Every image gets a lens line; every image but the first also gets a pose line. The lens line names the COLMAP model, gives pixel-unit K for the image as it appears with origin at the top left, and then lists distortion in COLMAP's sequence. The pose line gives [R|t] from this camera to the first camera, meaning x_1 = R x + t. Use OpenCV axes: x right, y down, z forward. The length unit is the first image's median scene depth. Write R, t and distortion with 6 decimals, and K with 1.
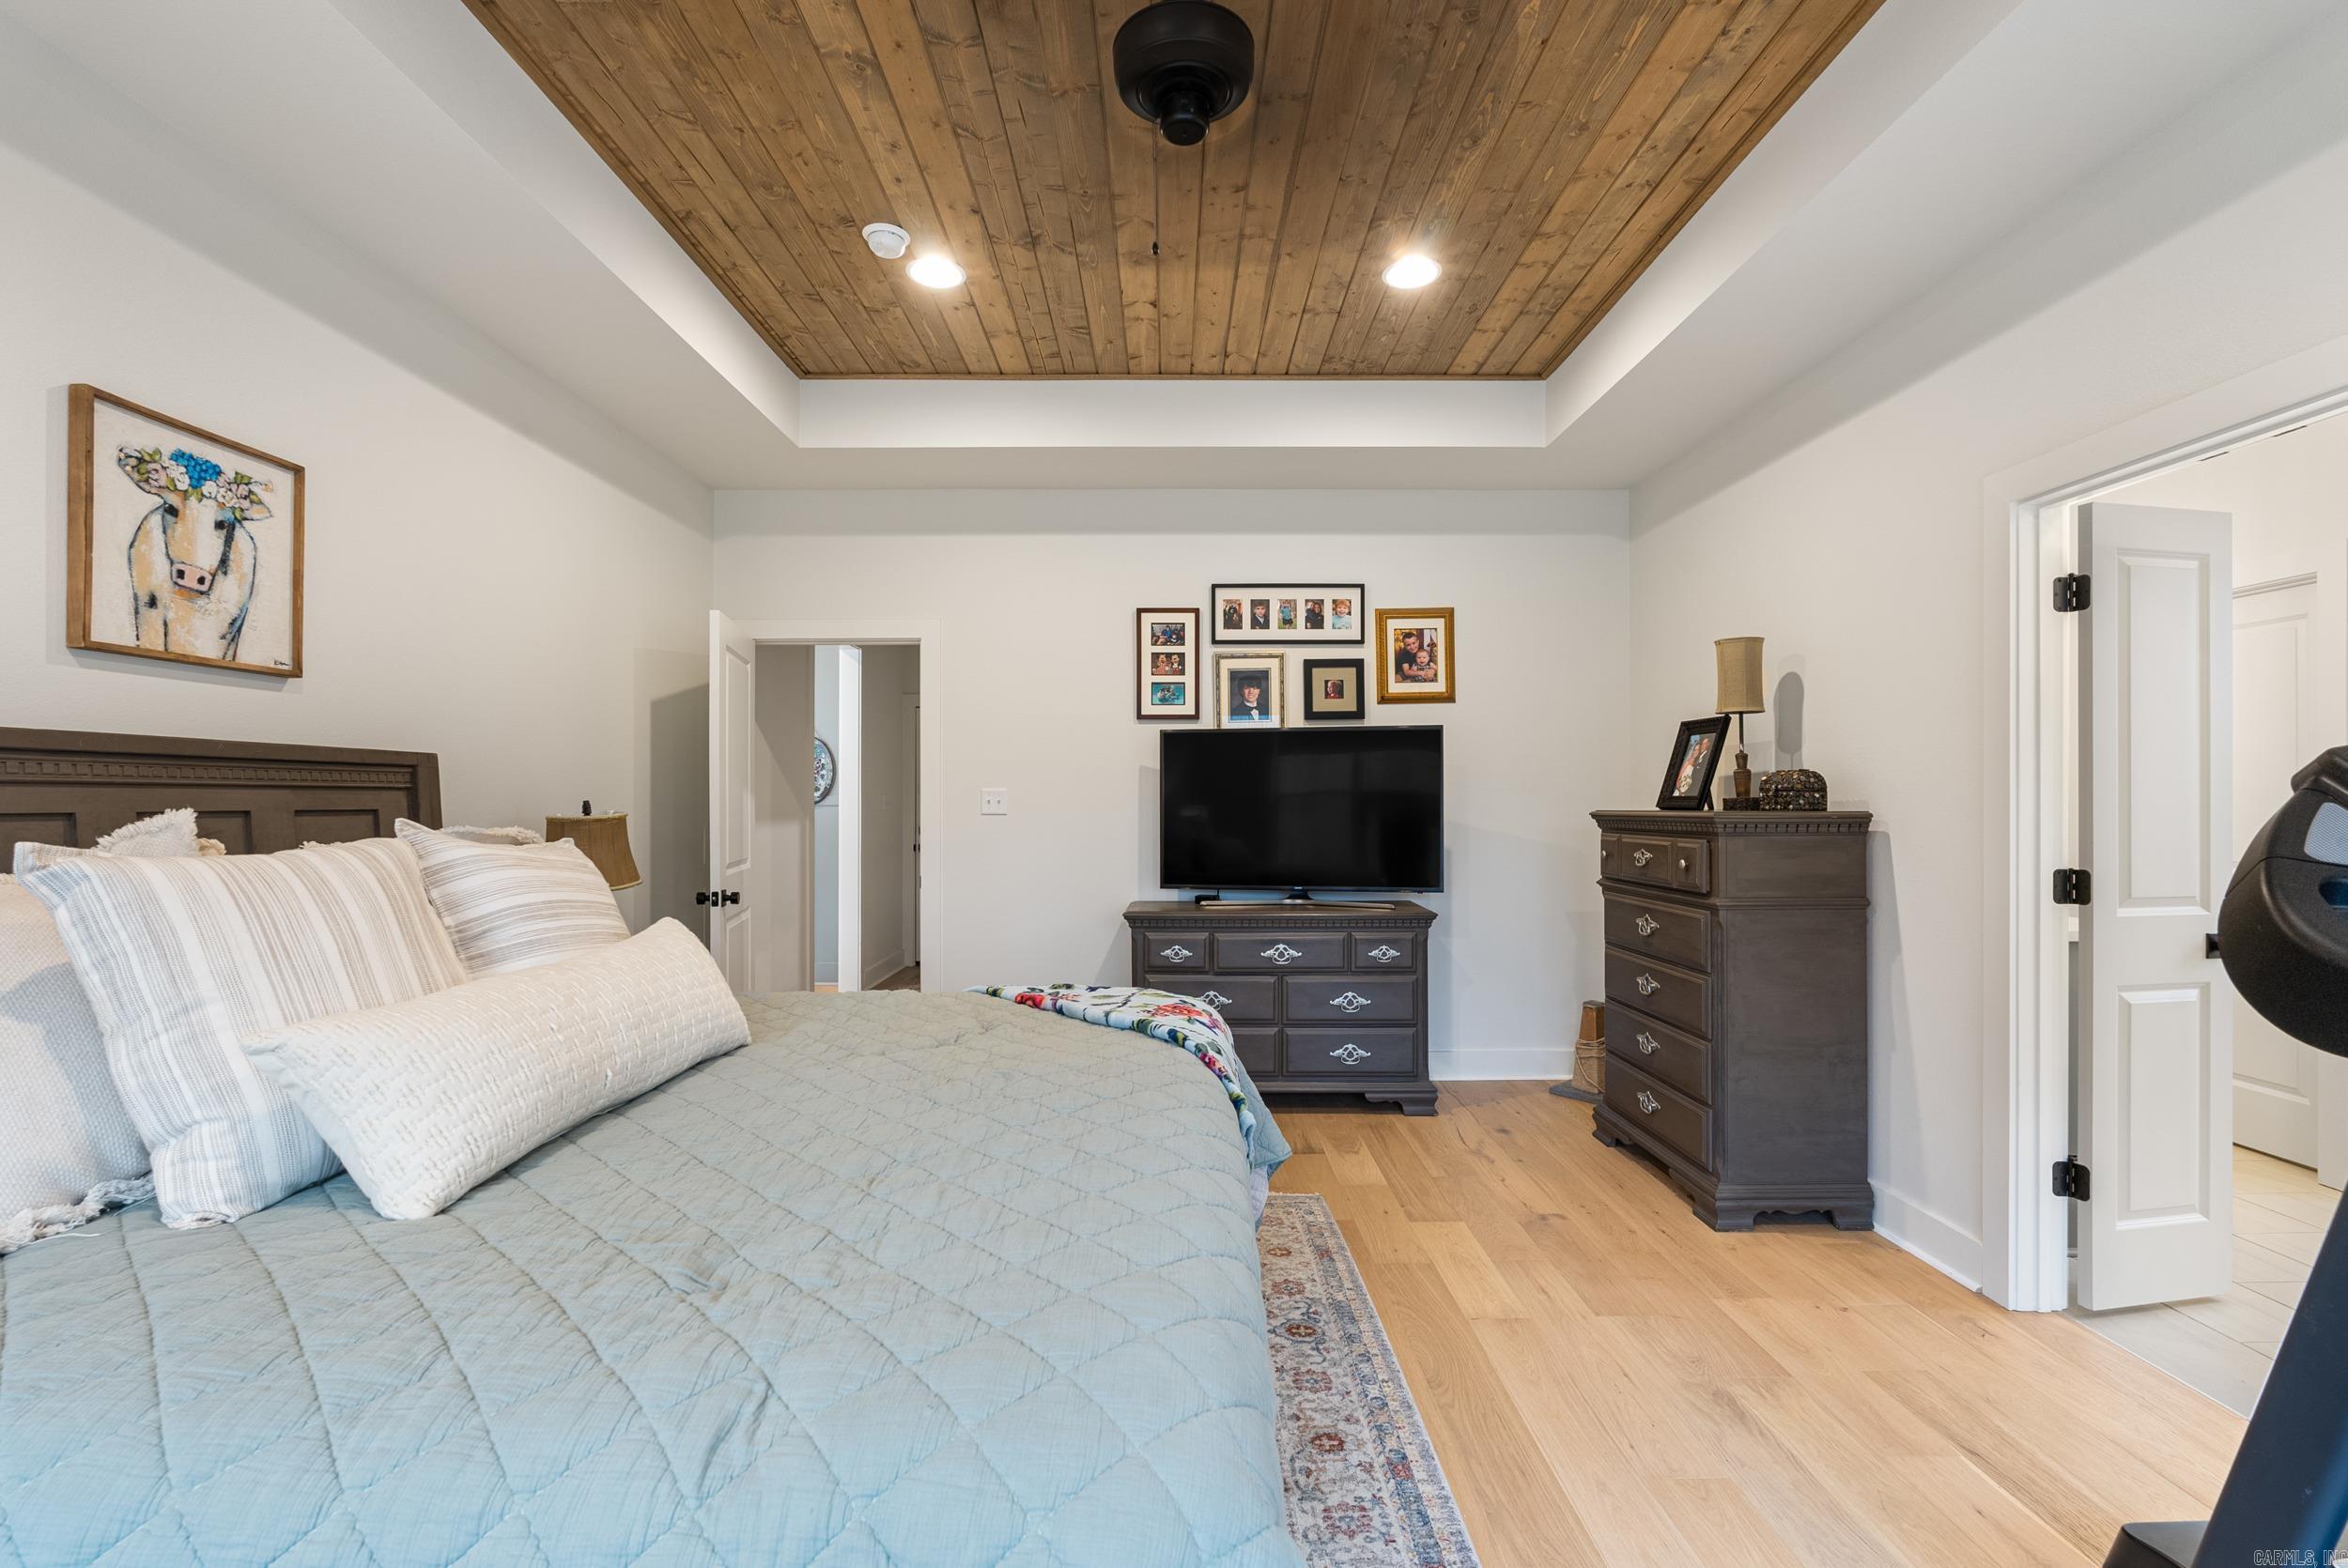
lens RADIAL K [[1036.2, 0, 1175.9], [0, 1036.2, 791.4], [0, 0, 1]] dist [-0.006812, 0.001057]
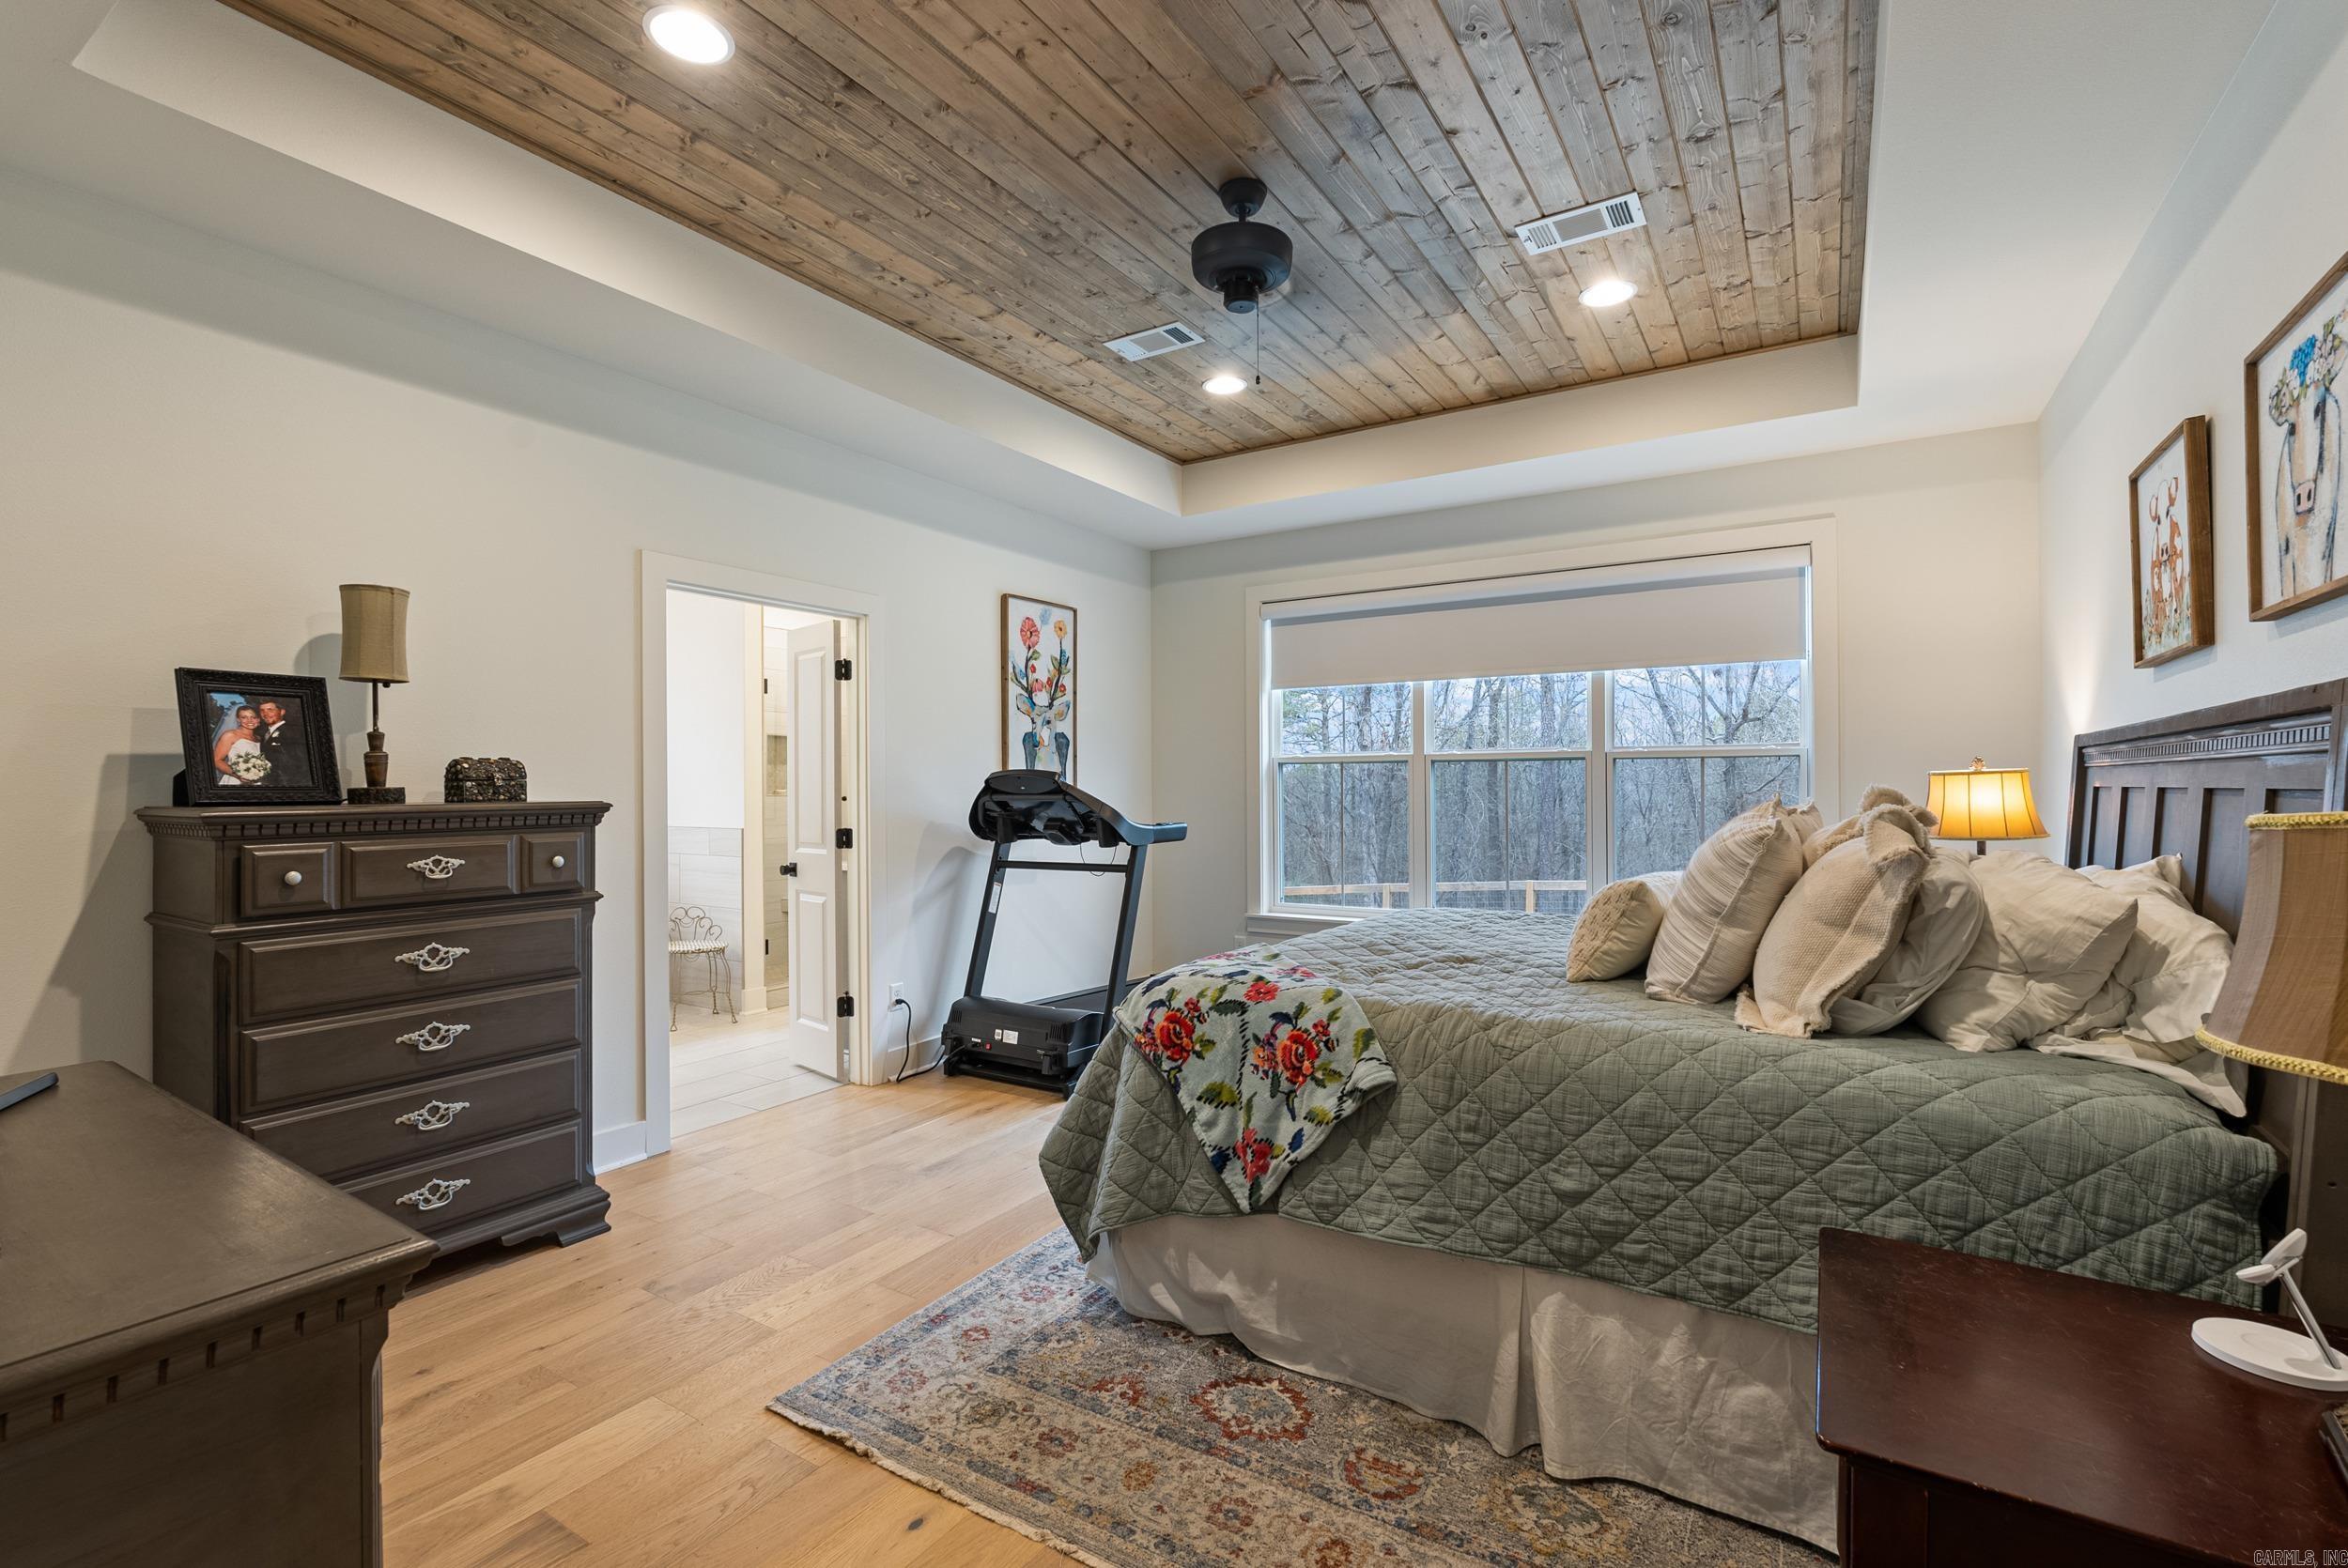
lens RADIAL K [[1036.2, 0, 1184.4], [0, 1036.2, 785.7], [0, 0, 1]] dist [-0.006812, 0.001057]
pose [[-0.845667, 0.007735, 0.533654, -0.580334], [0.003216, 0.999951, -0.009399, 0.018398], [-0.533700, -0.006232, -0.845651, 1.928893]]
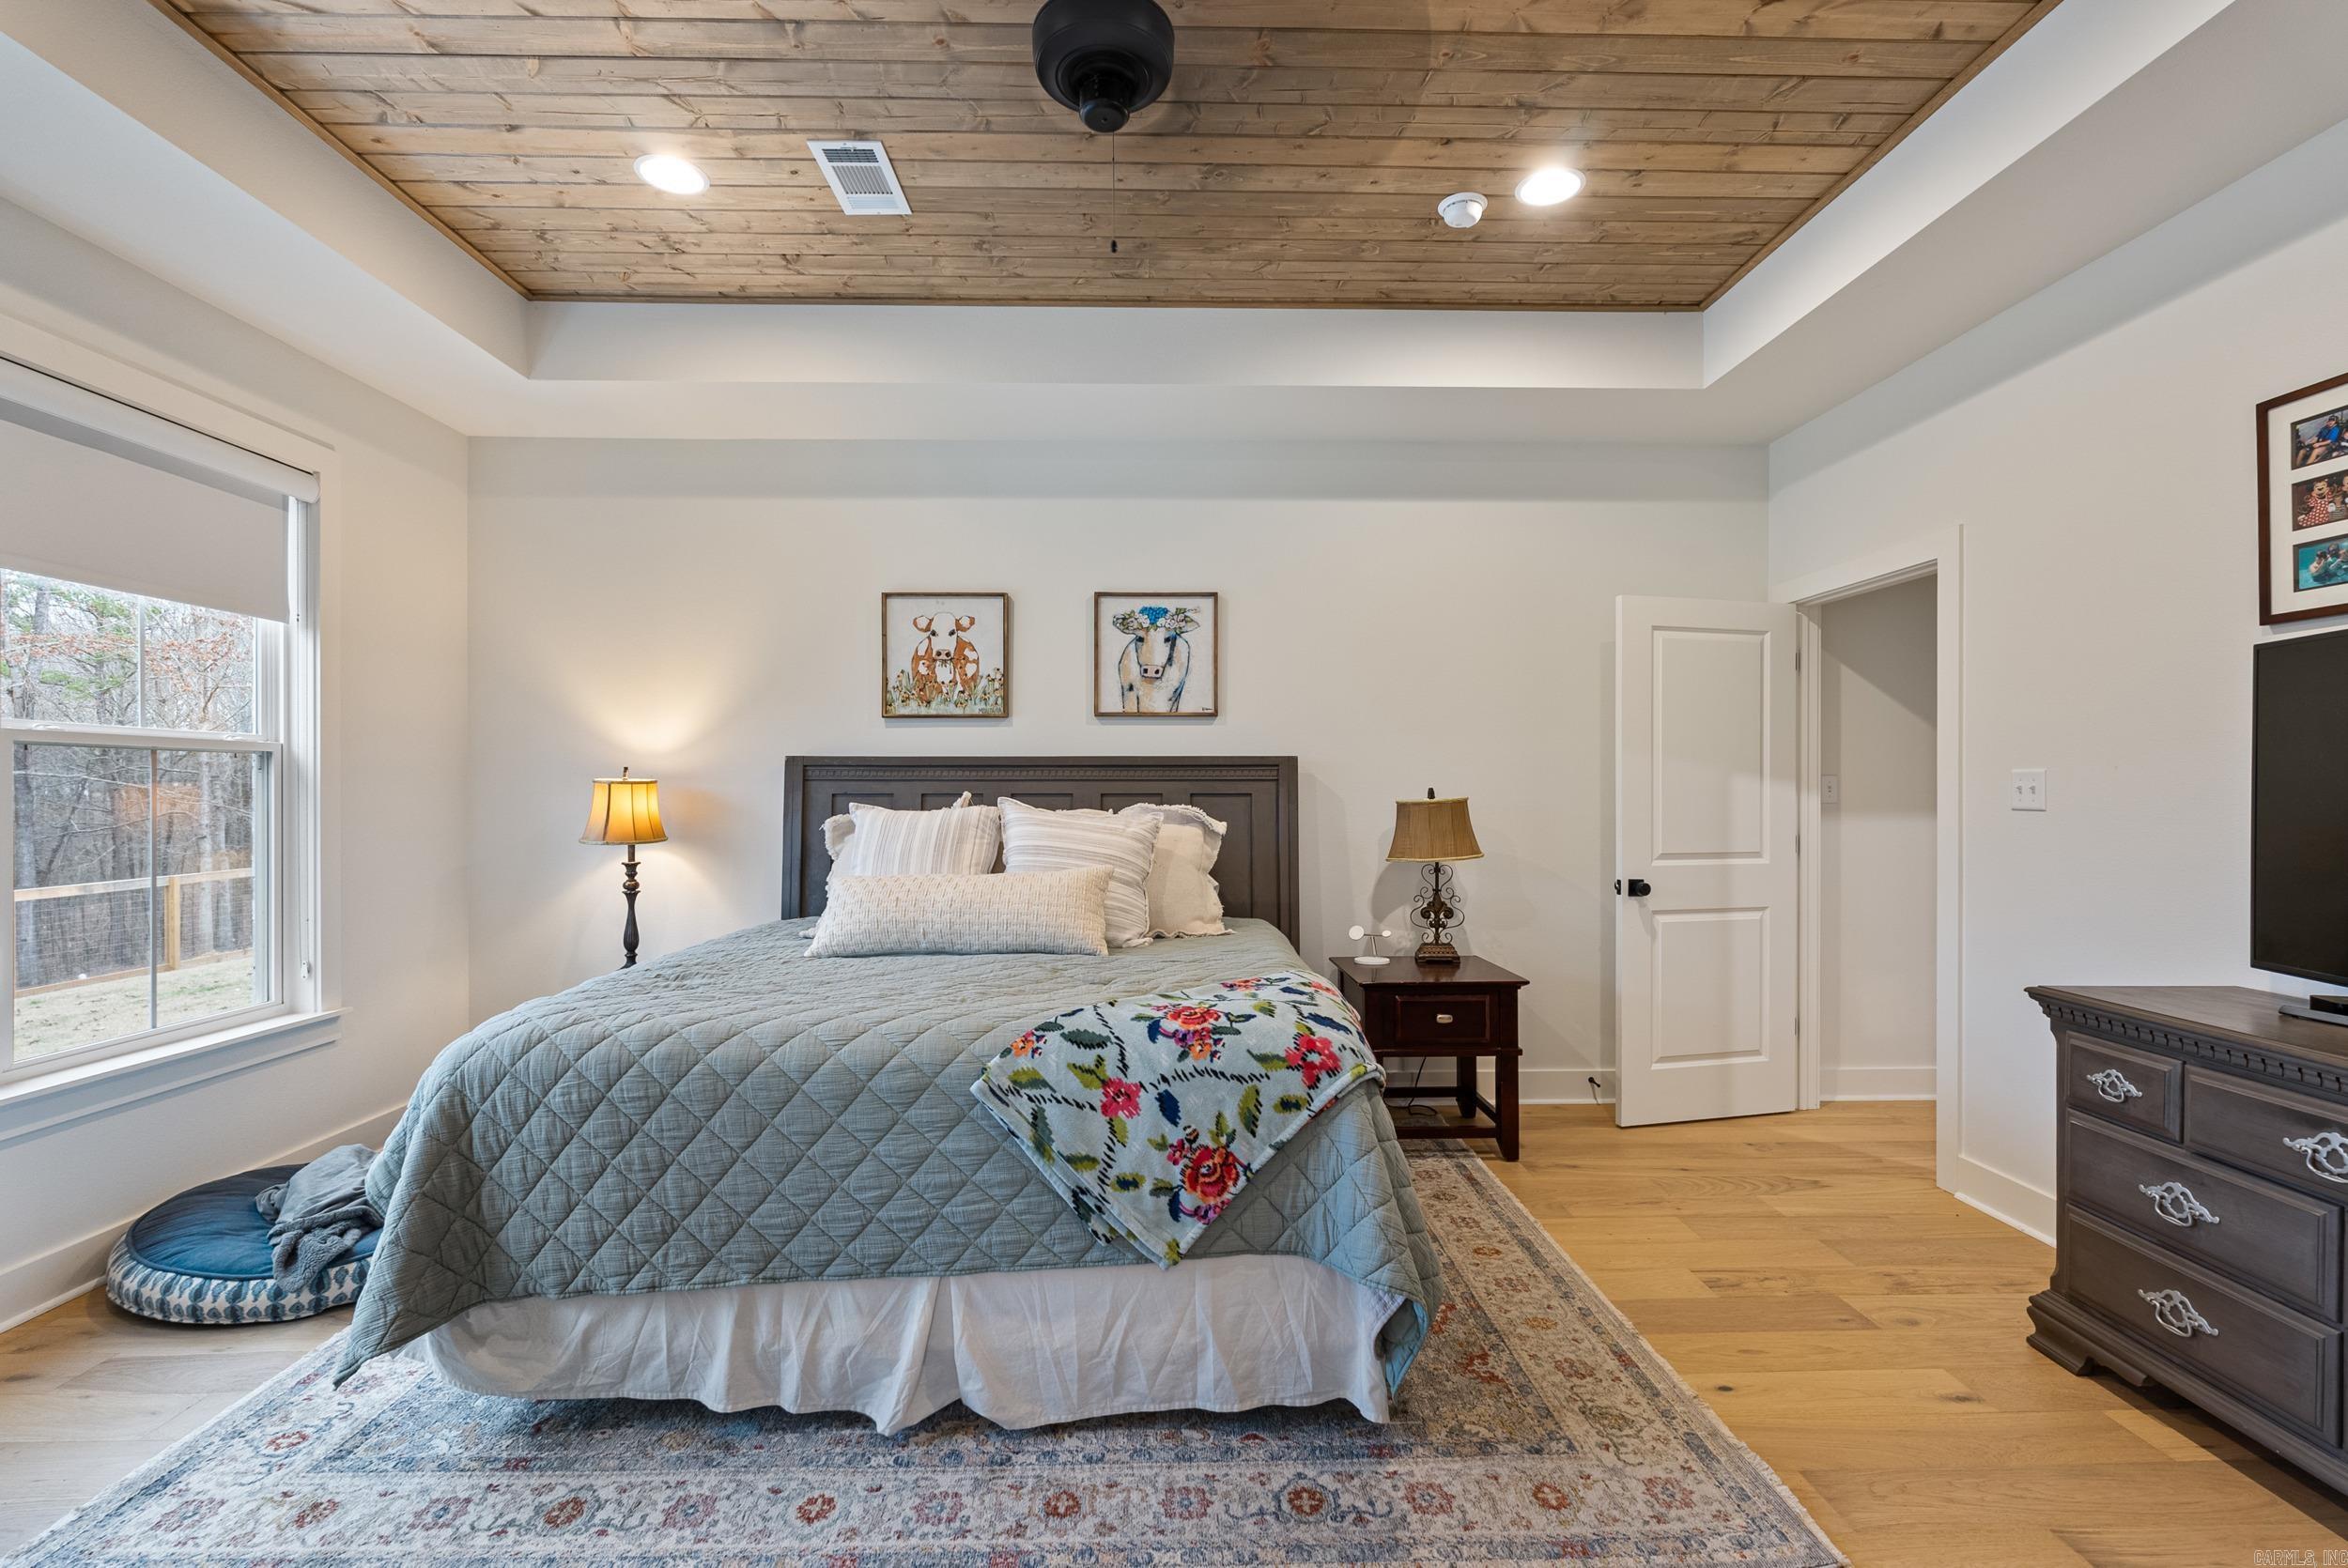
lens RADIAL K [[1036.2, 0, 1179.4], [0, 1036.2, 785.5], [0, 0, 1]] dist [-0.006812, 0.001057]
pose [[0.018549, -0.000828, -0.999828, 0.876459], [0.008917, 0.999960, -0.000663, 0.005828], [0.999788, -0.008903, 0.018555, 0.913359]]
